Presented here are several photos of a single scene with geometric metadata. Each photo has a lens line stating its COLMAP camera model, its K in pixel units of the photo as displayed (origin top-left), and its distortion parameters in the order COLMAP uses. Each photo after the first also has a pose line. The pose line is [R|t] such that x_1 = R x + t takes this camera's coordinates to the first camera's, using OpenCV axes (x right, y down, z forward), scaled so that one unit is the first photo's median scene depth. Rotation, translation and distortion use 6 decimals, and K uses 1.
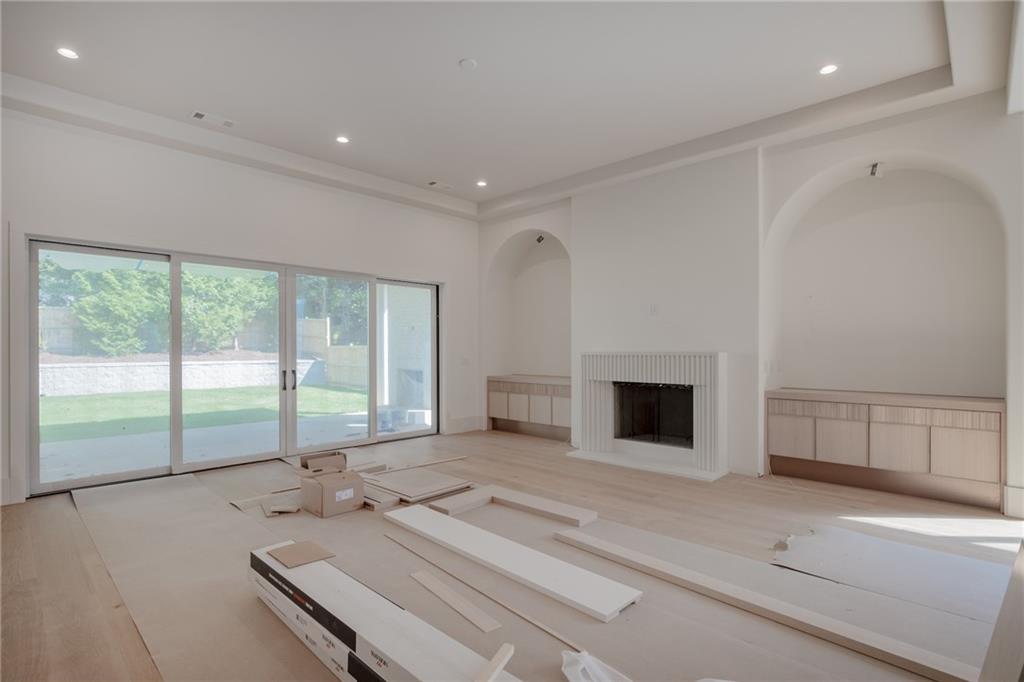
lens RADIAL K [[520.0, 0, 513.3], [0, 520.0, 342.1], [0, 0, 1]] dist [-0.002804, -0.000118]
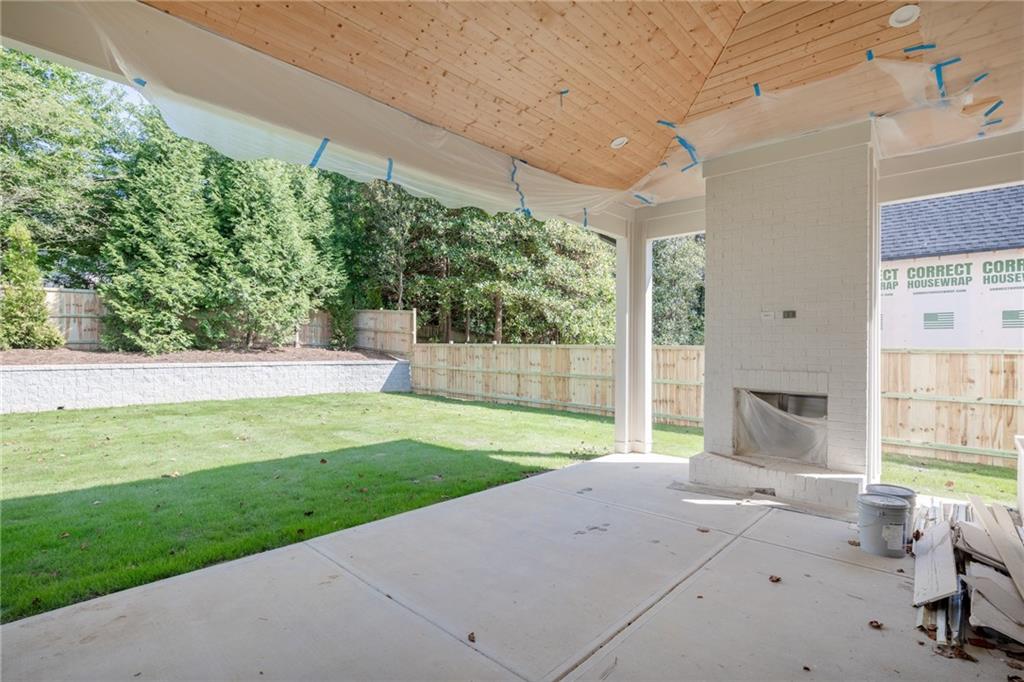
lens RADIAL K [[496.2, 0, 505.3], [0, 496.2, 338.5], [0, 0, 1]] dist [-0.005420, -0.000790]
pose [[0.999884, 0.011716, 0.009751, -0.252480], [-0.011669, 0.999920, -0.004850, 0.001698], [-0.009807, 0.004735, 0.999941, 0.260463]]
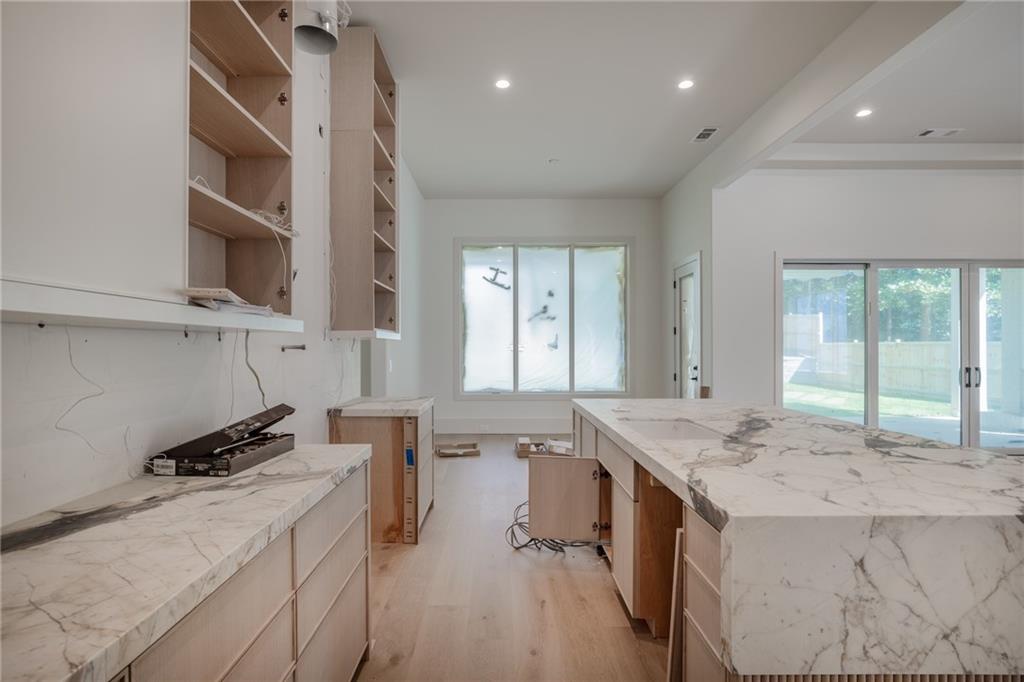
lens RADIAL K [[533.4, 0, 498.4], [0, 533.4, 349.6], [0, 0, 1]] dist [0.019211, -0.000432]
pose [[0.704355, 0.003994, -0.709836, -0.092094], [0.010229, 0.999823, 0.015775, -0.001195], [0.709774, -0.018372, 0.704190, -0.097867]]
